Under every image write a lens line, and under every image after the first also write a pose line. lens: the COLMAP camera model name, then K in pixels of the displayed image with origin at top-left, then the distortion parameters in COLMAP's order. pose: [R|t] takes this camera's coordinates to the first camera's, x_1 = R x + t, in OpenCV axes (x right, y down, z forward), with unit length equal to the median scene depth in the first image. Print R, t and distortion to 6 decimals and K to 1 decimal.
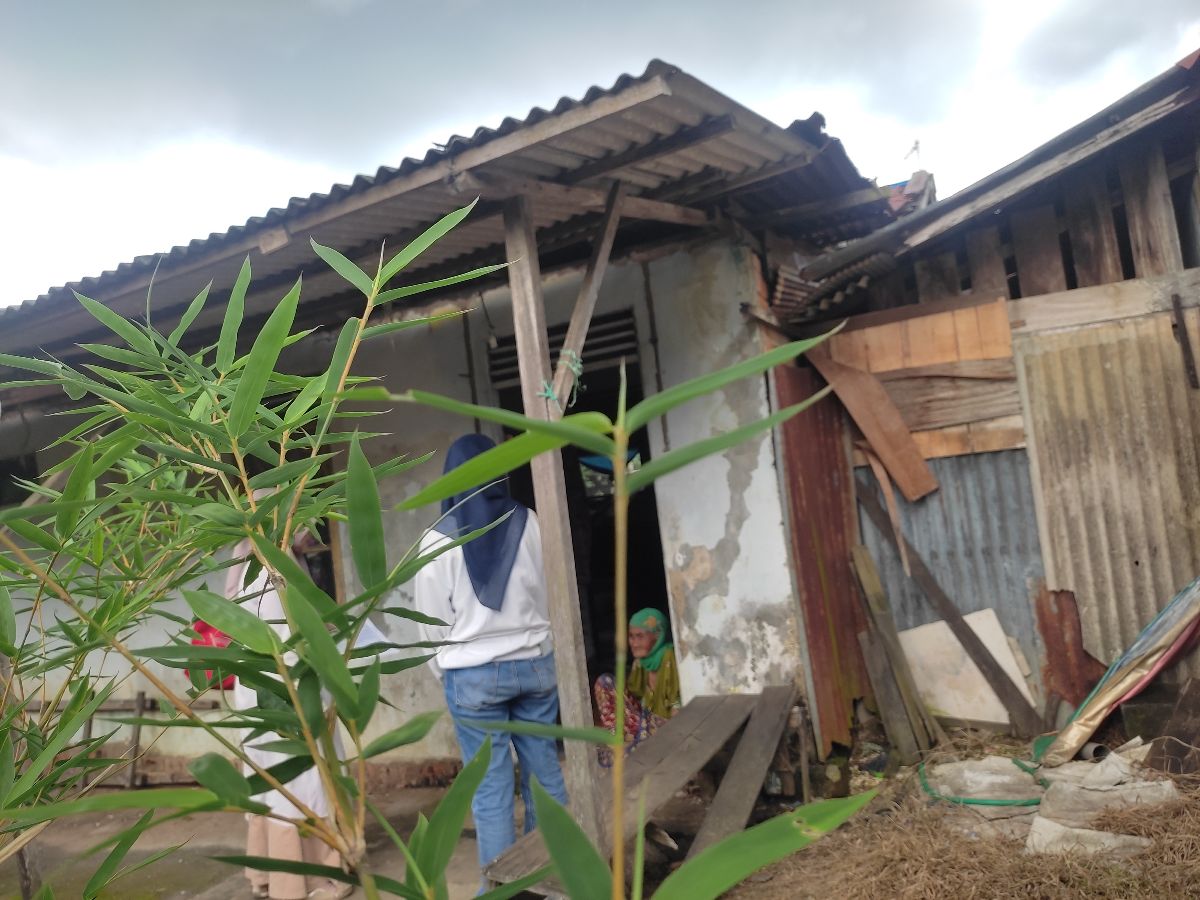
lens RADIAL K [[886.3, 0, 600.0], [0, 886.3, 450.0], [0, 0, 1]] dist [0.104287, -0.091256]
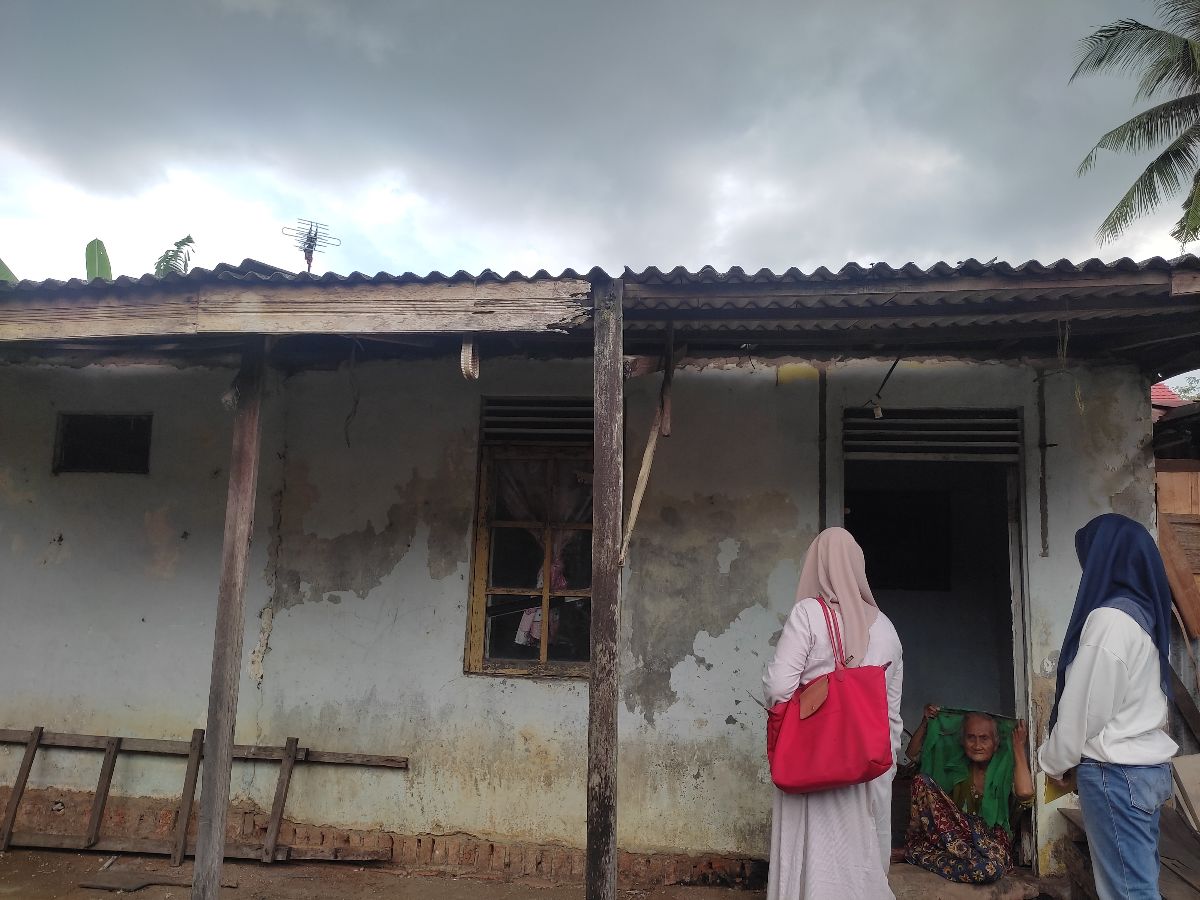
lens RADIAL K [[886.3, 0, 600.0], [0, 886.3, 450.0], [0, 0, 1]] dist [0.104287, -0.091256]
pose [[0.928226, 0.199042, 0.314291, -0.652235], [-0.167632, 0.977985, -0.124279, 0.084787], [-0.332109, 0.062673, 0.941157, 0.173852]]
